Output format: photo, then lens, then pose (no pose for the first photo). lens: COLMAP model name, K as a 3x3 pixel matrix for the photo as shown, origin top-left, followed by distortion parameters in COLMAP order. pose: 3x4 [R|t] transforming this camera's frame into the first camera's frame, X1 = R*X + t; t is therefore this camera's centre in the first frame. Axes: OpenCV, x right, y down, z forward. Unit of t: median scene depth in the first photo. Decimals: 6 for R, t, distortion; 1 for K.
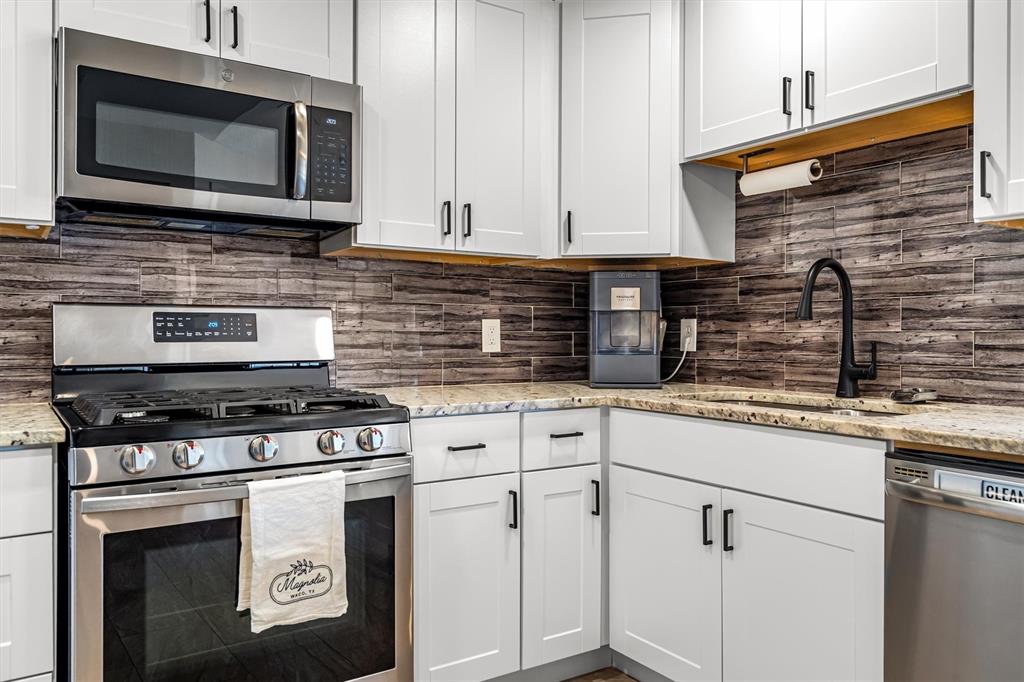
lens RADIAL K [[760.0, 0, 512.3], [0, 760.0, 335.3], [0, 0, 1]] dist [0.004971, 0.000219]
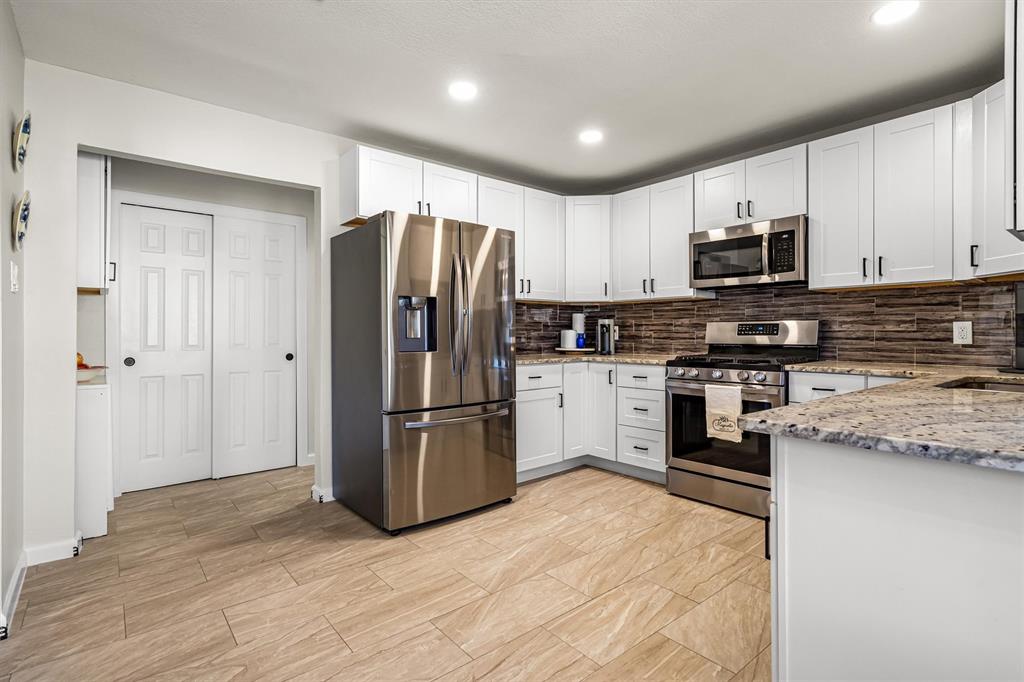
lens RADIAL K [[493.0, 0, 512.3], [0, 493.0, 335.2], [0, 0, 1]] dist [-0.000020, 0.000021]
pose [[0.115467, 0.005190, -0.993298, 0.876511], [0.003611, 0.999978, 0.005645, -0.003436], [0.993305, -0.004239, 0.115445, 0.035123]]
